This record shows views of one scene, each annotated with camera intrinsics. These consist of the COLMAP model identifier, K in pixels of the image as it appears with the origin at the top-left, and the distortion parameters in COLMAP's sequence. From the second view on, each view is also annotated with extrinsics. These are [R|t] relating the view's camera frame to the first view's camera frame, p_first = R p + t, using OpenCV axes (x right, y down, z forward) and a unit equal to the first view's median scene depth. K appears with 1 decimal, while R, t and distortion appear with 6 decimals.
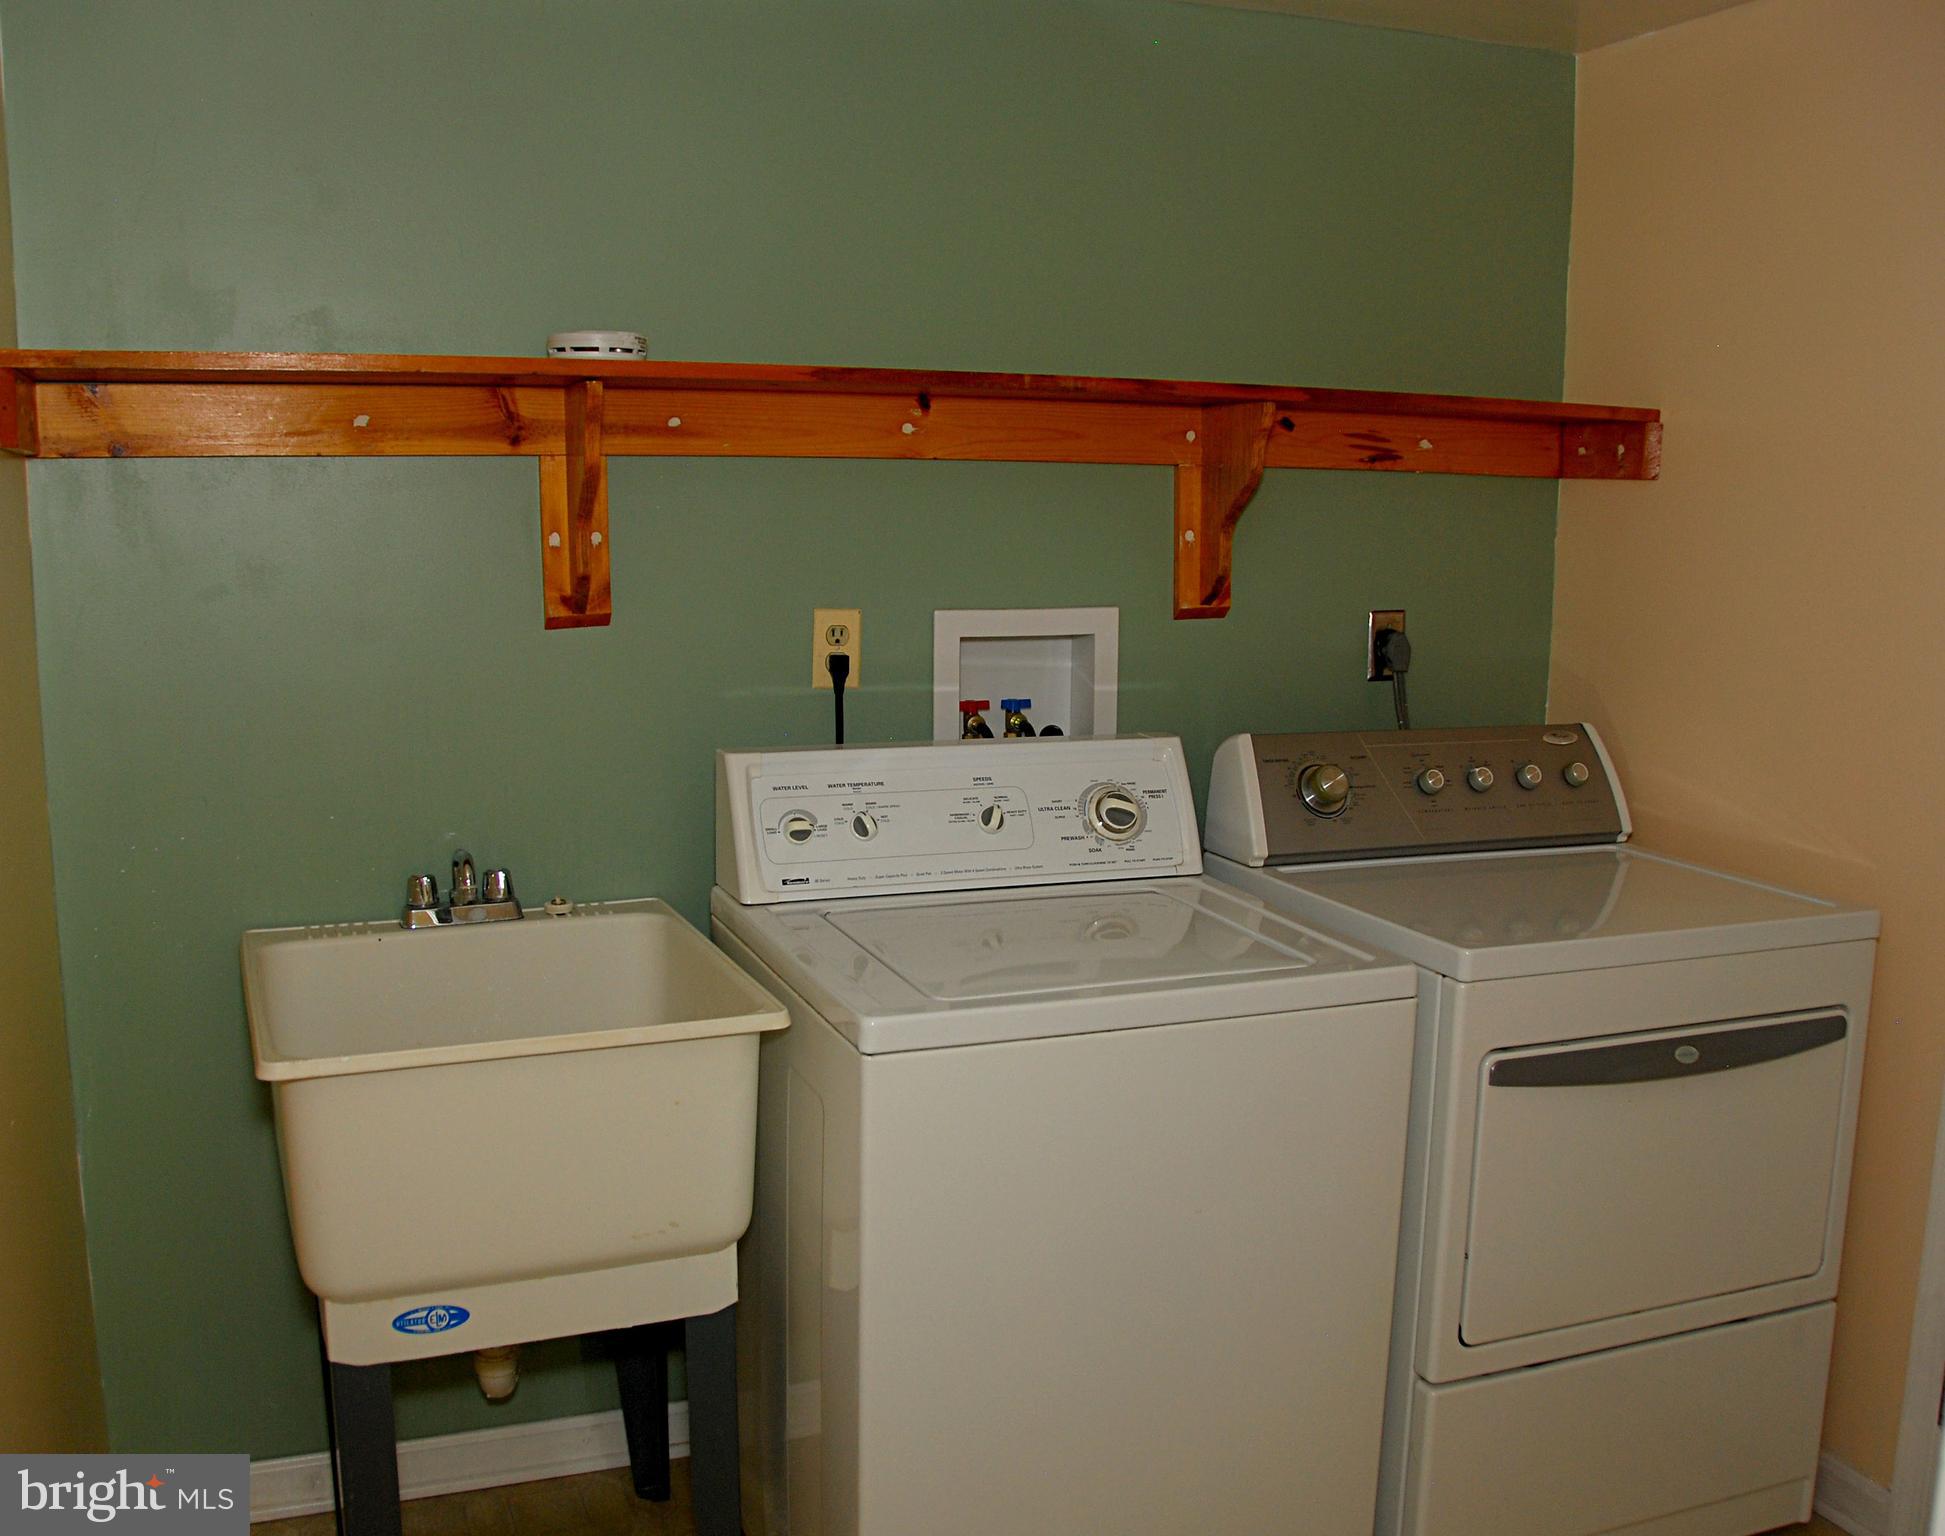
lens RADIAL K [[1892.8, 0, 971.8], [0, 1892.8, 815.8], [0, 0, 1]] dist [-0.095851, 0.010498]
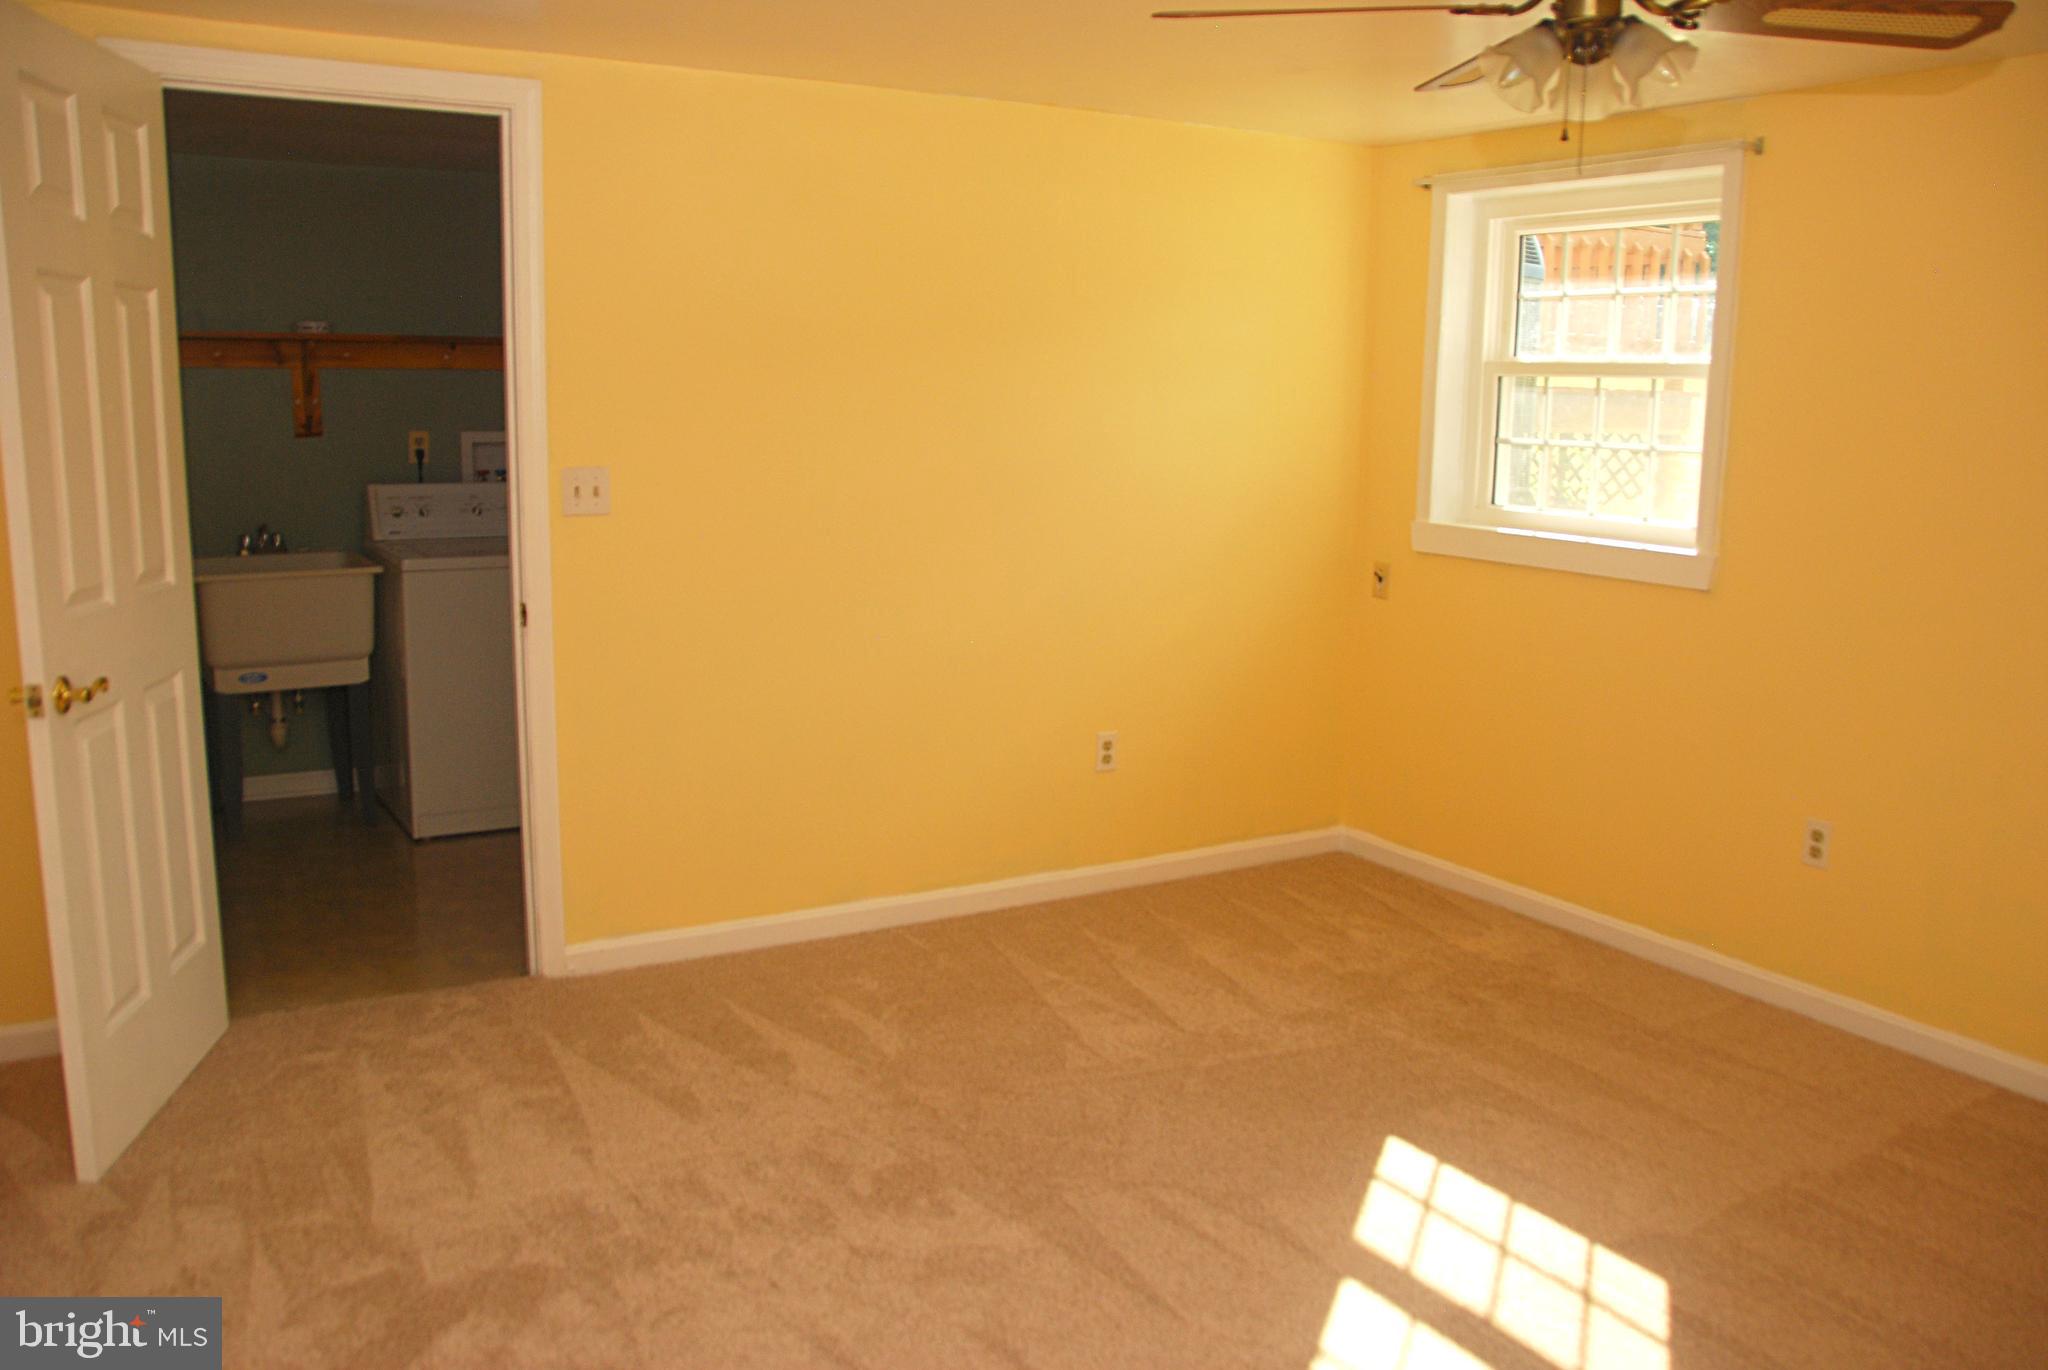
lens RADIAL K [[1675.4, 0, 1039.1], [0, 1675.4, 692.9], [0, 0, 1]] dist [-0.148998, 0.126388]
pose [[0.982360, -0.022834, 0.185602, 0.317461], [0.021620, 0.999730, 0.008564, 0.230088], [-0.185747, -0.004400, 0.982588, -1.241636]]
